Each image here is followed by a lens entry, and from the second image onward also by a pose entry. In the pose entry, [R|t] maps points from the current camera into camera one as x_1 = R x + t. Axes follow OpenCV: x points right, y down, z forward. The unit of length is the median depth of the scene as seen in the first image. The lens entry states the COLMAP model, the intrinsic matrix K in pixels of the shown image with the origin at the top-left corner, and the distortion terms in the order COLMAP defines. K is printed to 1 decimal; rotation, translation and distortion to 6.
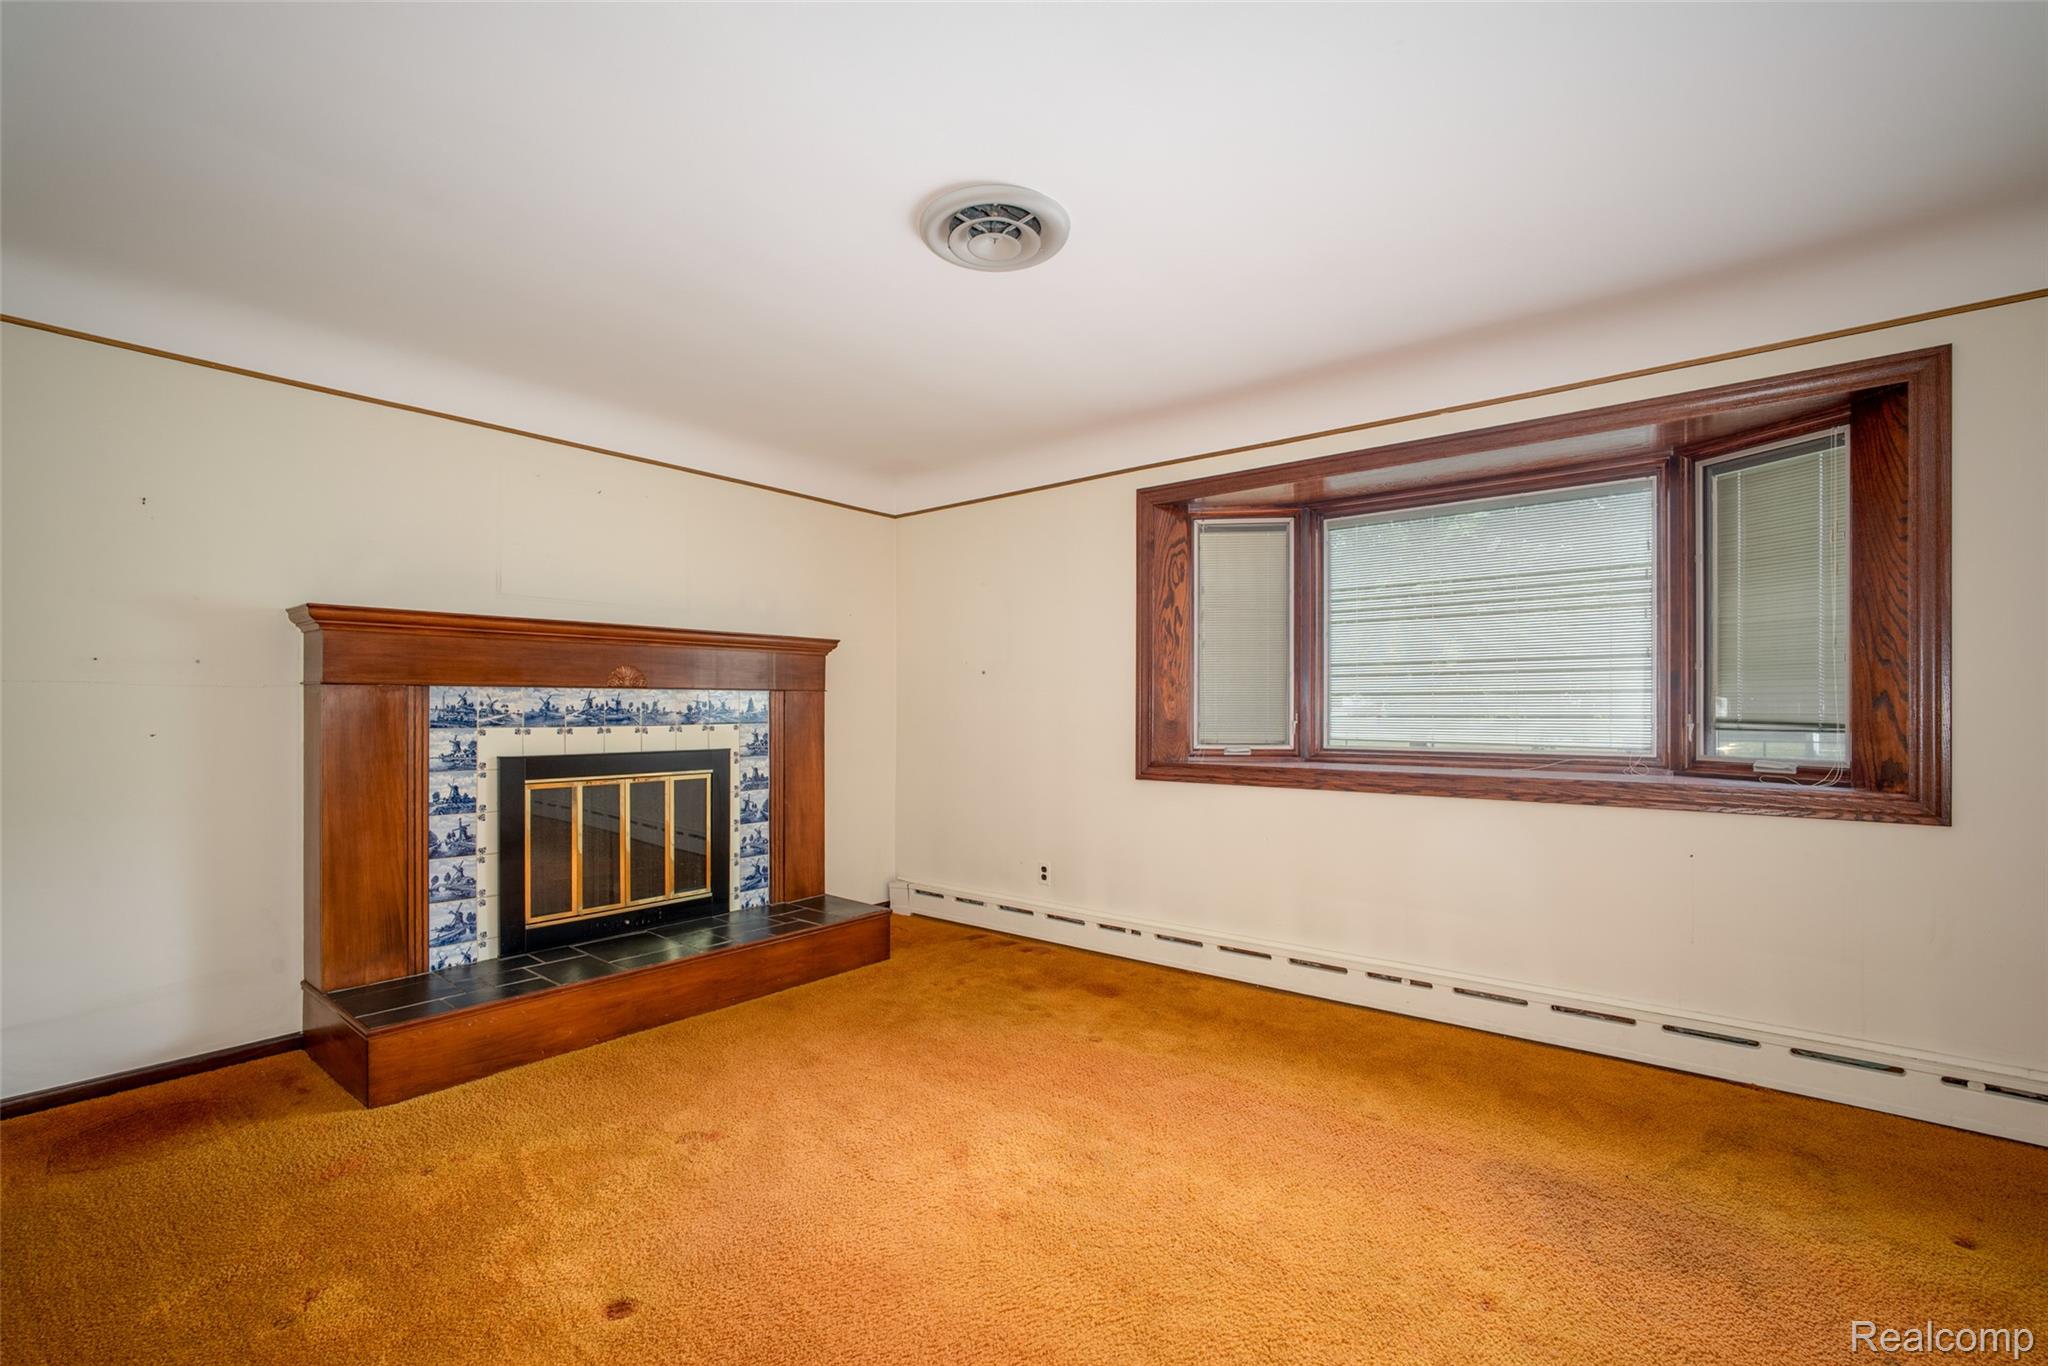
lens RADIAL K [[921.7, 0, 1016.3], [0, 921.7, 705.7], [0, 0, 1]] dist [-0.001970, -0.000034]
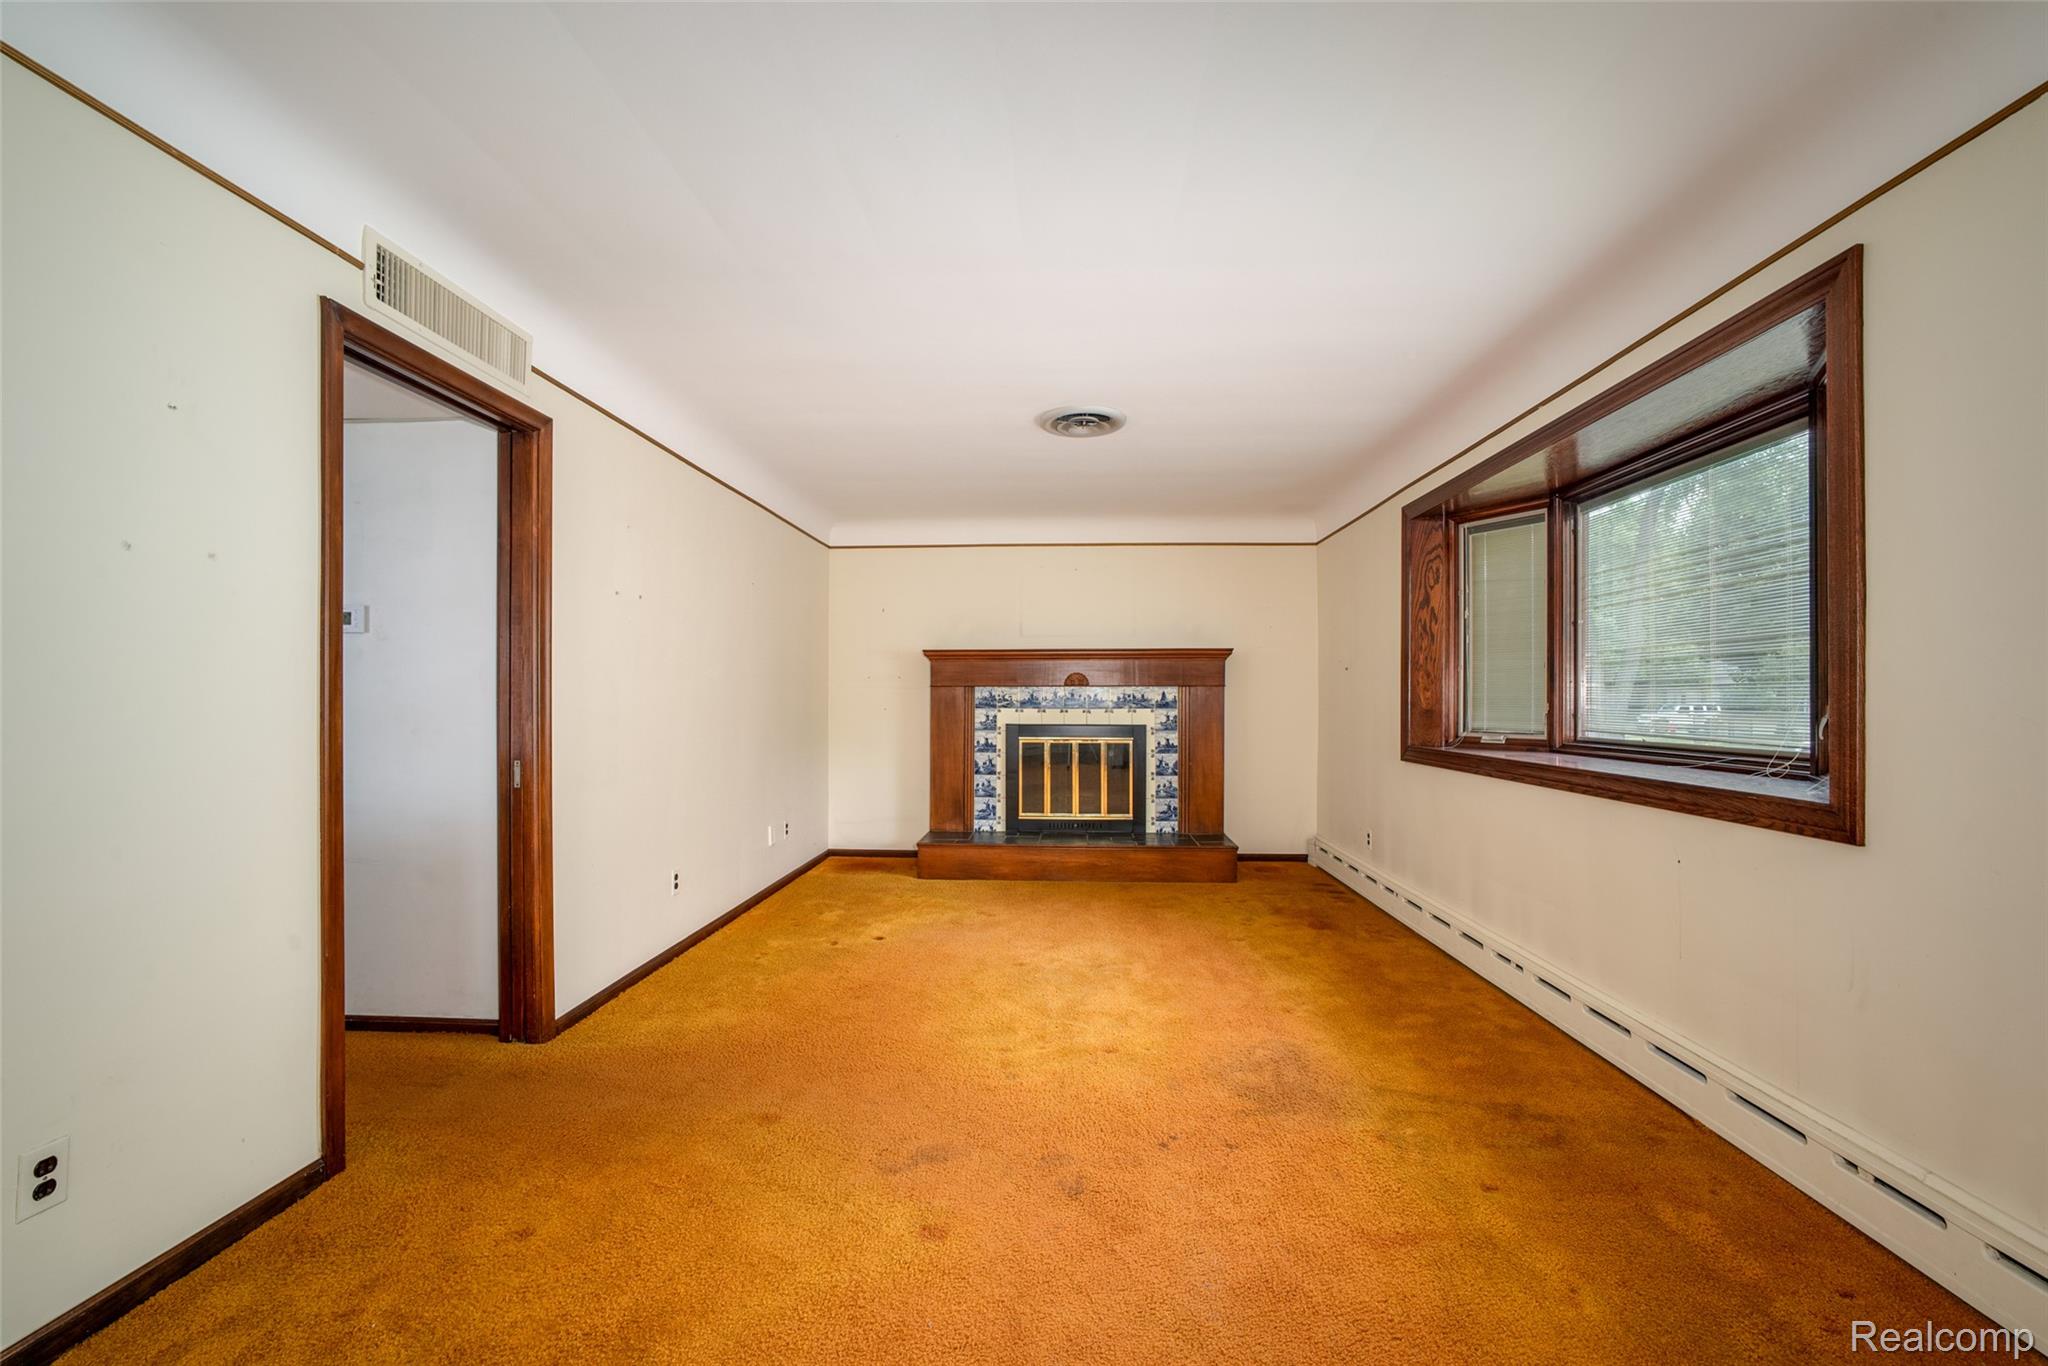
lens RADIAL K [[921.7, 0, 1016.3], [0, 921.7, 705.7], [0, 0, 1]] dist [-0.001970, -0.000034]
pose [[0.573831, 0.007616, -0.818938, 0.838904], [-0.000575, 0.999960, 0.008897, 0.001673], [0.818973, -0.004634, 0.573813, -0.048096]]
